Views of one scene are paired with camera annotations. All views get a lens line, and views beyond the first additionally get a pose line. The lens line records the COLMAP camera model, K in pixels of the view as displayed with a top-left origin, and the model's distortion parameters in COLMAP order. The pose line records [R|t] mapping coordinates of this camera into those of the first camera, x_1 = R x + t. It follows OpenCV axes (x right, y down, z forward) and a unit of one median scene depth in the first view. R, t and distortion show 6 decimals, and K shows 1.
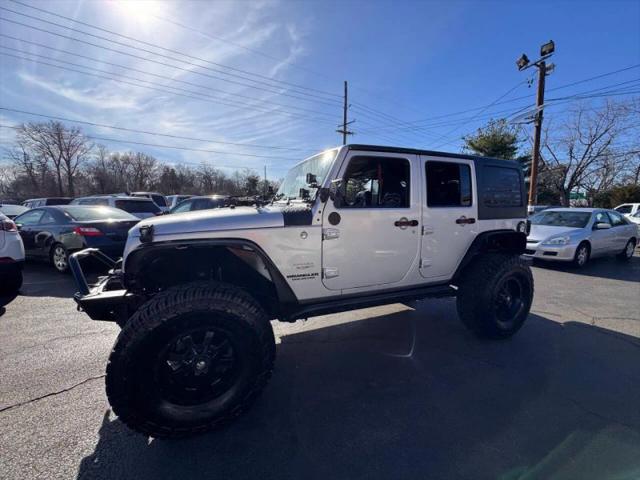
lens RADIAL K [[254.9, 0, 321.0], [0, 254.9, 238.7], [0, 0, 1]] dist [-0.001269, 0.000661]
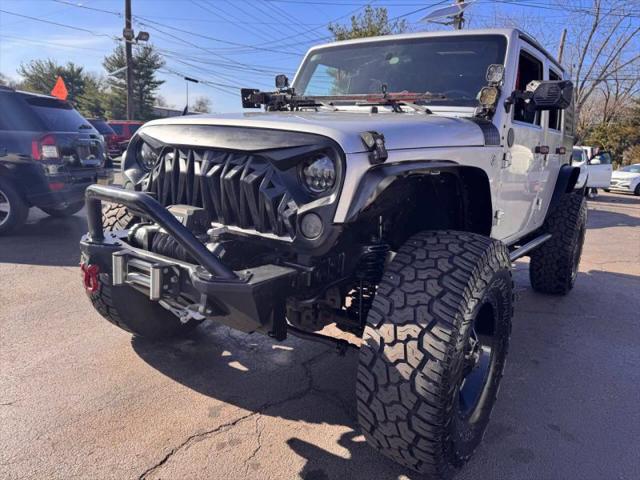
lens RADIAL K [[453.6, 0, 319.9], [0, 453.6, 242.2], [0, 0, 1]] dist [0.045058, -0.047837]
pose [[0.856645, -0.069726, 0.511173, -0.126048], [0.016353, 0.993997, 0.108181, 0.007246], [-0.515648, -0.084314, 0.852642, 0.022255]]
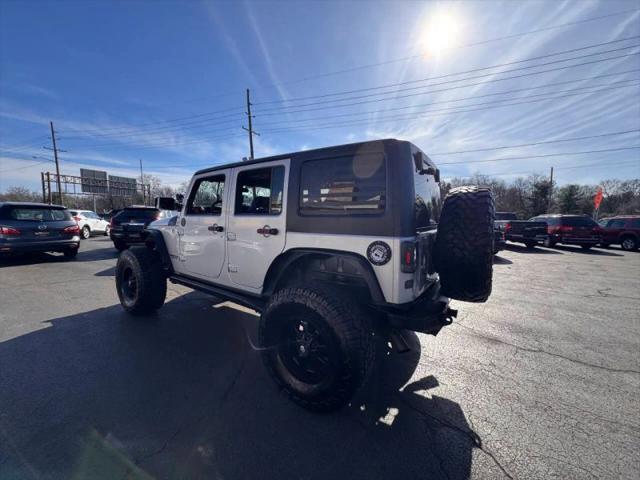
lens RADIAL K [[254.9, 0, 320.8], [0, 254.9, 229.0], [0, 0, 1]] dist [-0.001269, 0.000661]
pose [[0.523992, 0.045882, -0.850487, 0.213477], [-0.120024, 0.992561, -0.020401, -0.012574], [0.843224, 0.112769, 0.525601, 0.107359]]
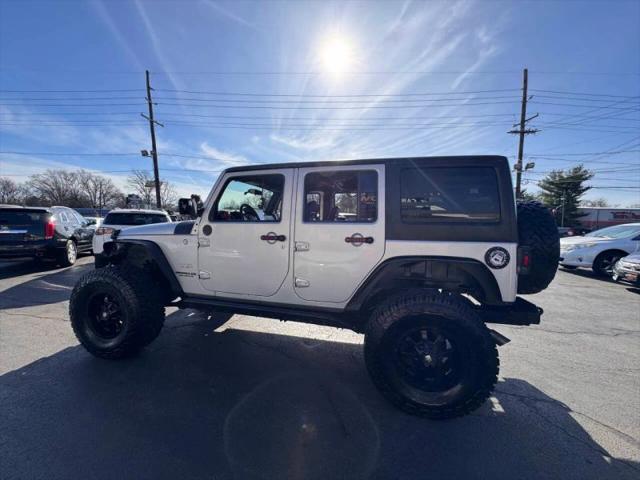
lens RADIAL K [[254.9, 0, 317.0], [0, 254.9, 229.9], [0, 0, 1]] dist [-0.001269, 0.000661]
pose [[0.786688, 0.028059, -0.616713, 0.146262], [-0.090149, 0.993480, -0.069795, -0.005115], [0.610733, 0.110503, 0.784088, 0.044066]]
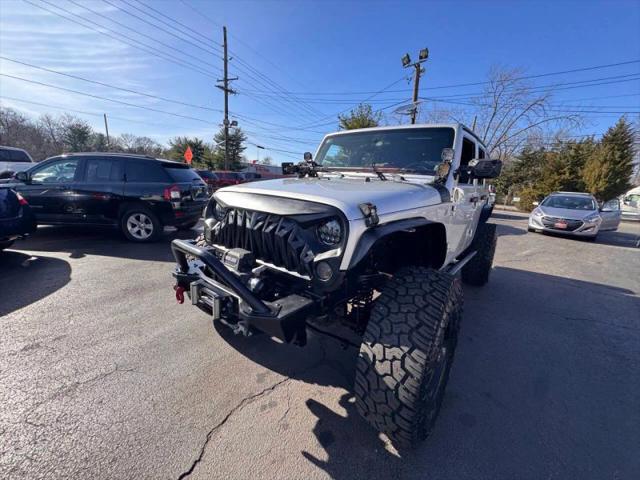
lens RADIAL K [[254.9, 0, 320.4], [0, 254.9, 239.2], [0, 0, 1]] dist [-0.001269, 0.000661]
pose [[0.879573, -0.068212, 0.470848, -0.114639], [0.013814, 0.992913, 0.118039, -0.003799], [-0.475563, -0.097320, 0.874282, 0.039779]]
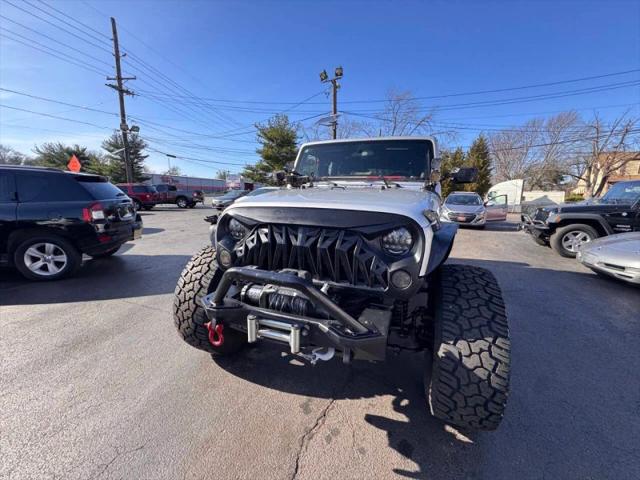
lens RADIAL K [[254.9, 0, 320.3], [0, 254.9, 238.4], [0, 0, 1]] dist [-0.001269, 0.000661]
pose [[0.692905, -0.128537, 0.709479, -0.146970], [0.082489, 0.991653, 0.099098, -0.007200], [-0.716295, -0.010141, 0.697724, 0.068089]]
